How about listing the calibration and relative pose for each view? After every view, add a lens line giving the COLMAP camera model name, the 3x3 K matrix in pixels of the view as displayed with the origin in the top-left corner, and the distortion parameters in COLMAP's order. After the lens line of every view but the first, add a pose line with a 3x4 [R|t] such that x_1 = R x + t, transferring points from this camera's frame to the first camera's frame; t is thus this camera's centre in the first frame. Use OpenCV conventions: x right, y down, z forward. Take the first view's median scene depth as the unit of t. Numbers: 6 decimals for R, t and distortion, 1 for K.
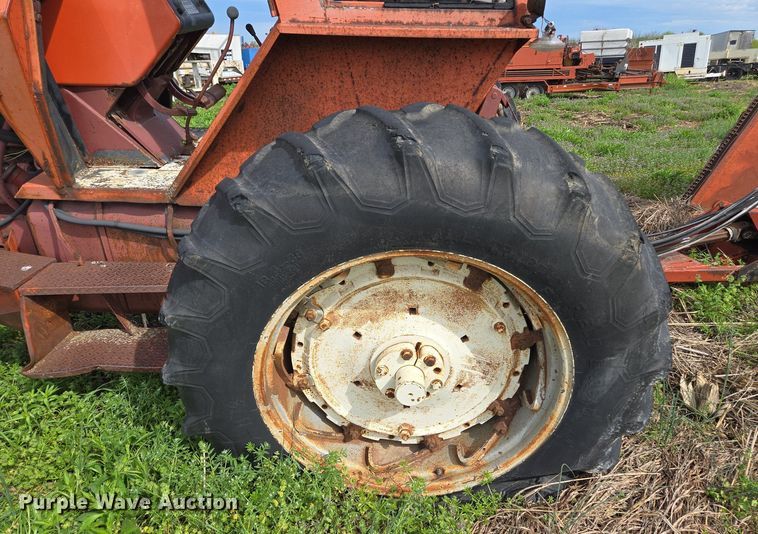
lens RADIAL K [[512.0, 0, 382.2], [0, 512.0, 290.0], [0, 0, 1]] dist [0.056453, -0.043548]
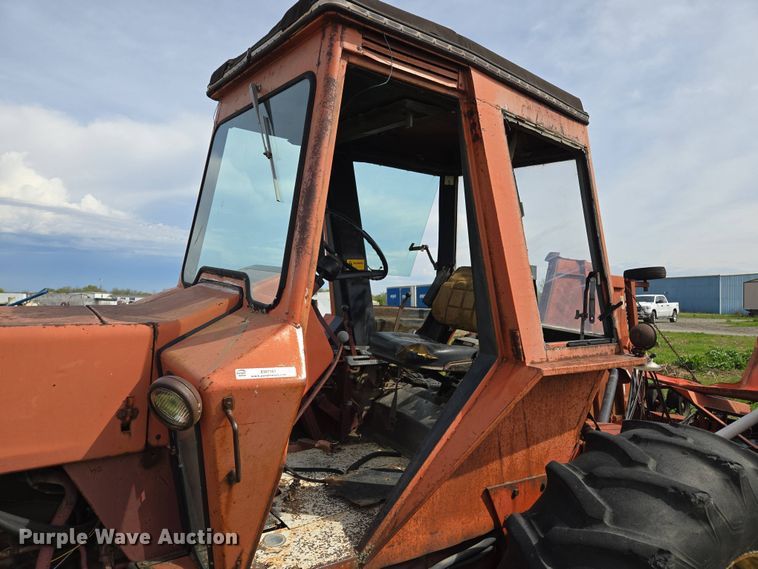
lens RADIAL K [[508.3, 0, 381.0], [0, 508.3, 286.5], [0, 0, 1]] dist [0.083781, -0.069761]
pose [[0.806791, 0.019797, 0.590505, -0.973583], [0.241238, 0.901298, -0.359813, -0.306349], [-0.539344, 0.432746, 0.722384, 0.266036]]
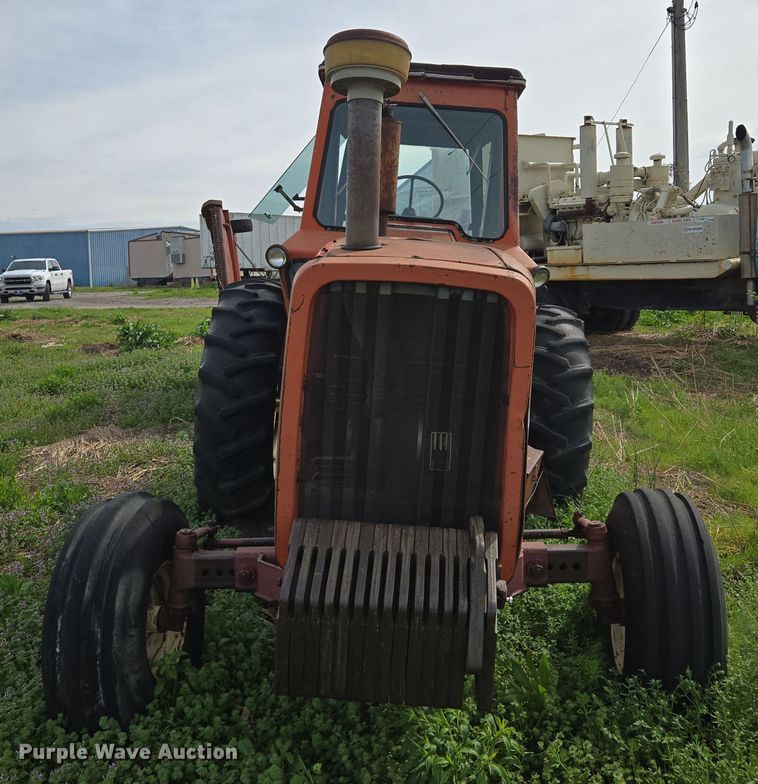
lens RADIAL K [[872.9, 0, 379.0], [0, 872.9, 392.0], [0, 0, 1]] dist [0.000937, -0.001441]
pose [[0.001627, -0.142855, 0.989742, -3.256306], [0.433331, 0.892092, 0.128048, -0.680370], [-0.901233, 0.428678, 0.063355, 1.283636]]
